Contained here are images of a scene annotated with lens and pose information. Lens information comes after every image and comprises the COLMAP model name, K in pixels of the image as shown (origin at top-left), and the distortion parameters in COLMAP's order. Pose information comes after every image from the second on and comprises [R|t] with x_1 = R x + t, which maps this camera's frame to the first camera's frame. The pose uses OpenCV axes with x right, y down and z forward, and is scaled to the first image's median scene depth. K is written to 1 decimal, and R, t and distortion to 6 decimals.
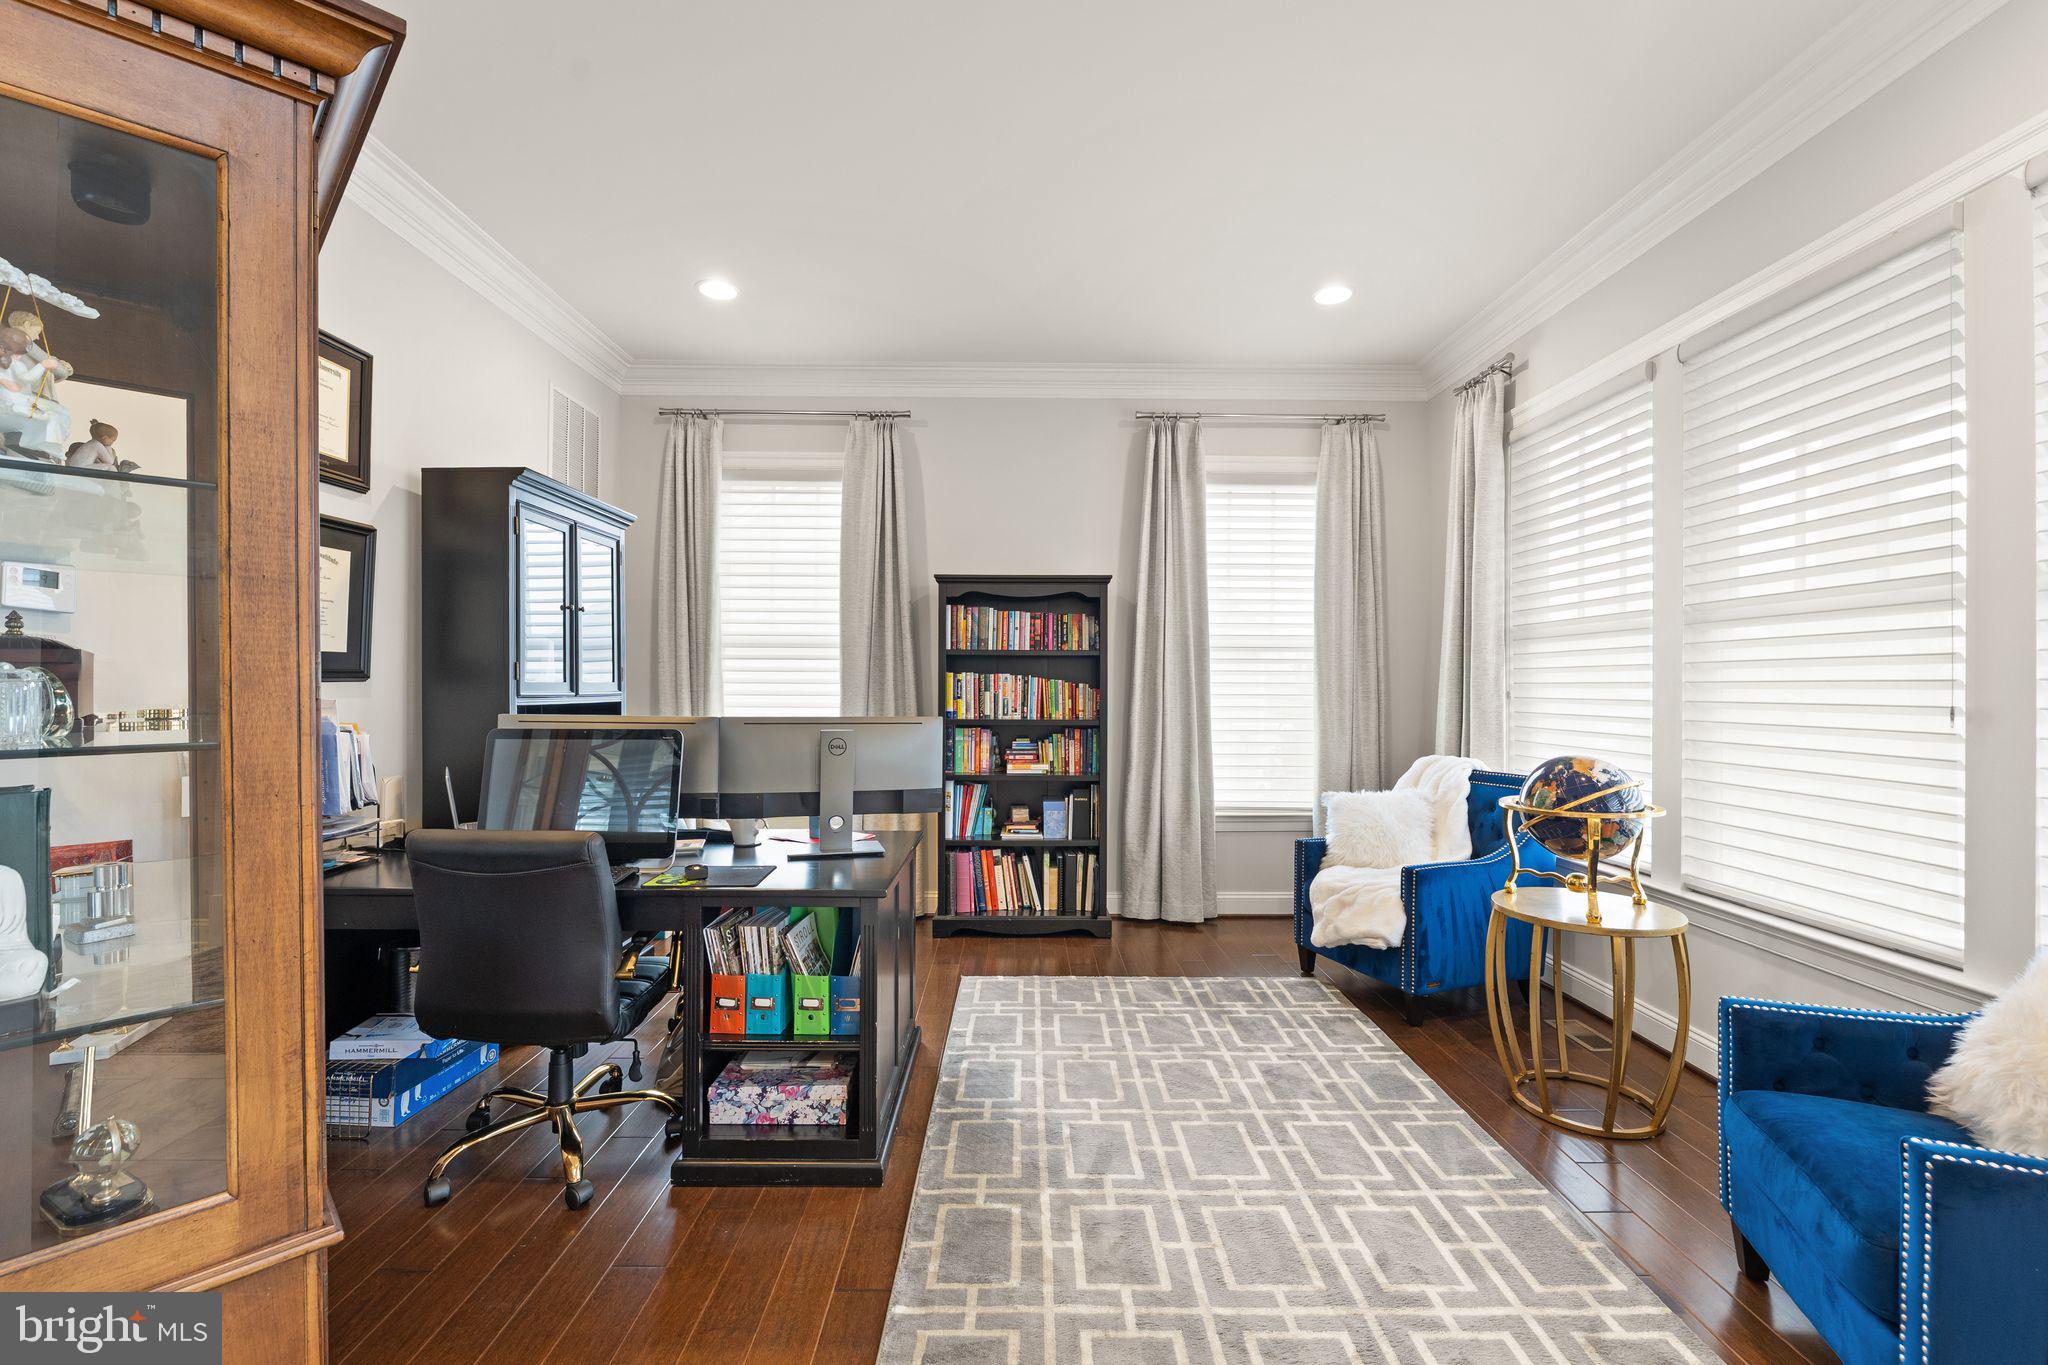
lens RADIAL K [[854.6, 0, 1019.7], [0, 854.6, 683.7], [0, 0, 1]] dist [-0.004169, -0.000270]
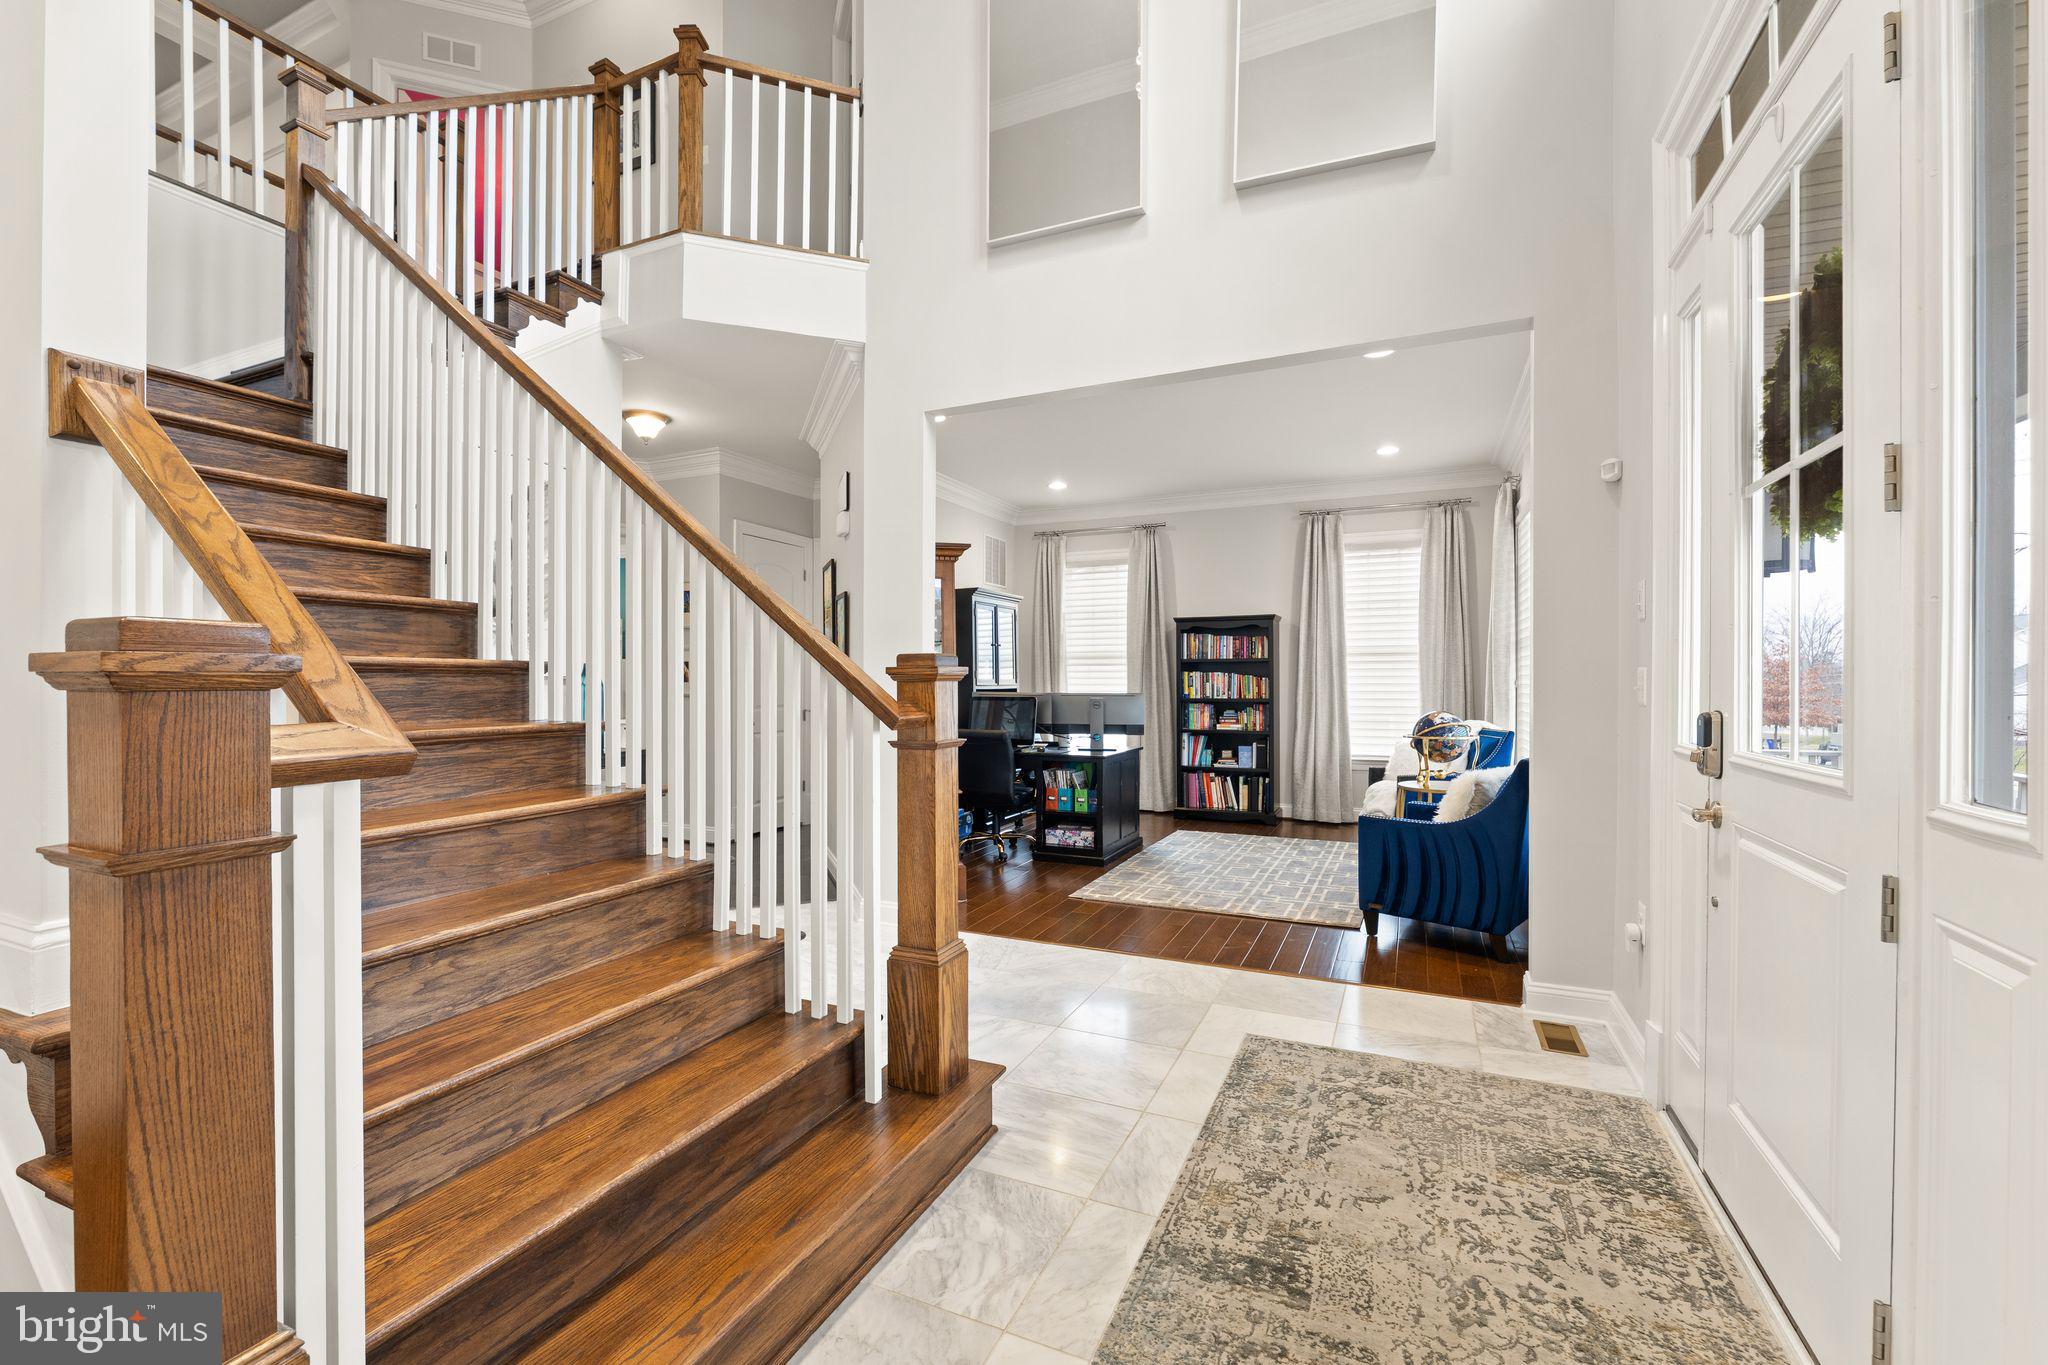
lens RADIAL K [[854.6, 0, 1025.5], [0, 854.6, 692.1], [0, 0, 1]] dist [-0.004169, -0.000270]
pose [[0.907693, -0.001160, -0.419634, 0.361065], [0.007954, 0.999864, 0.014440, 0.000700], [0.419560, -0.016445, 0.907579, -0.745591]]
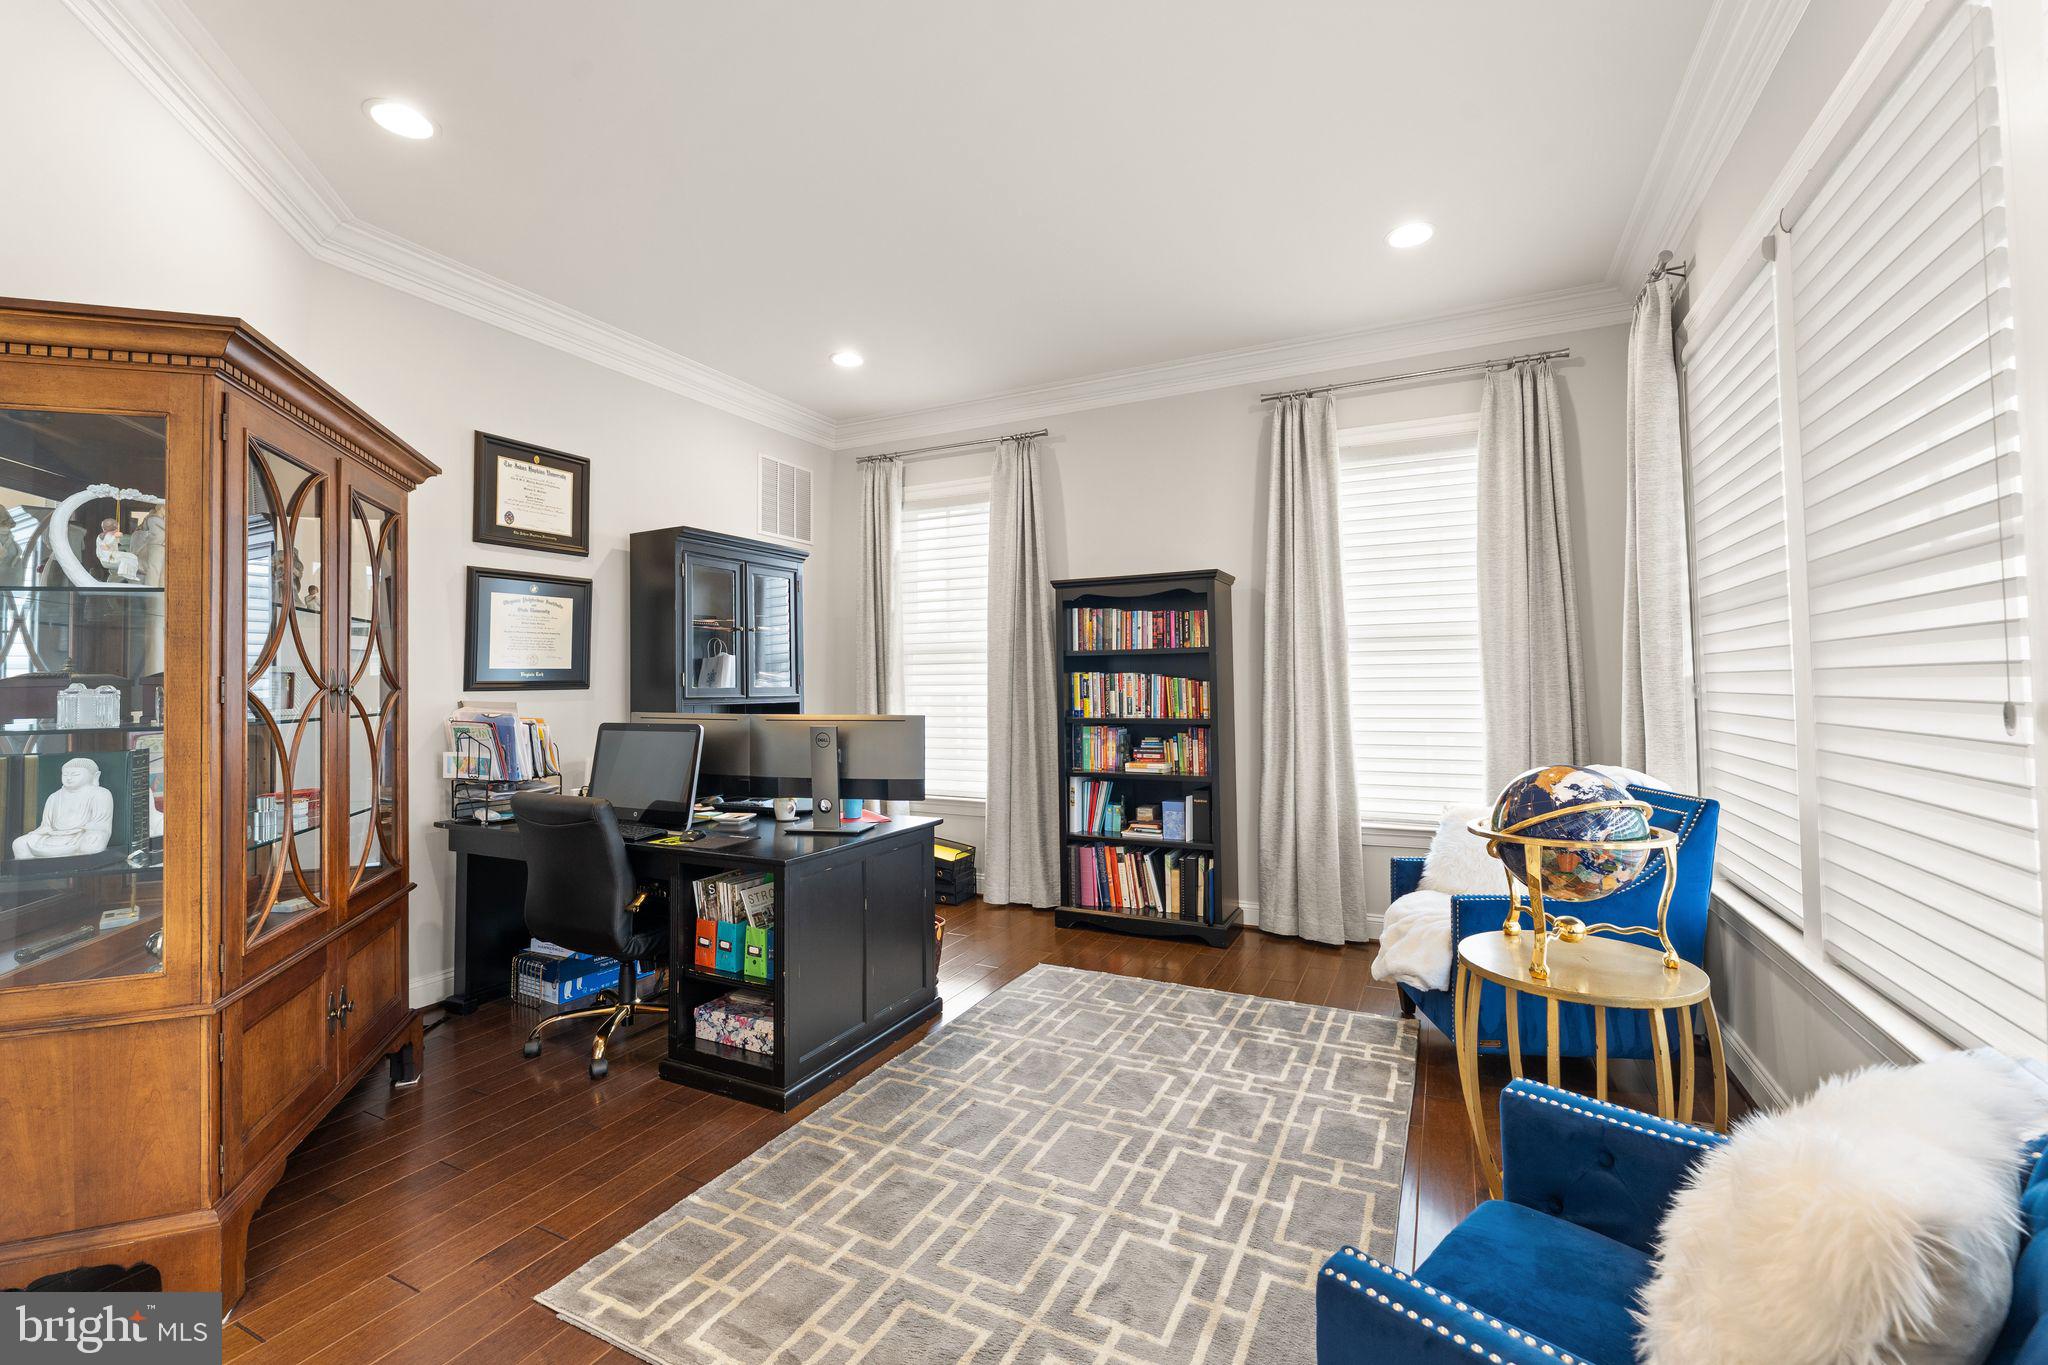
lens RADIAL K [[854.6, 0, 1023.5], [0, 854.6, 654.8], [0, 0, 1]] dist [-0.004169, -0.000270]
pose [[0.892168, -0.028842, -0.450782, 0.334848], [0.014380, 0.999267, -0.035475, 0.001090], [0.451475, 0.025167, 0.891929, 0.039362]]
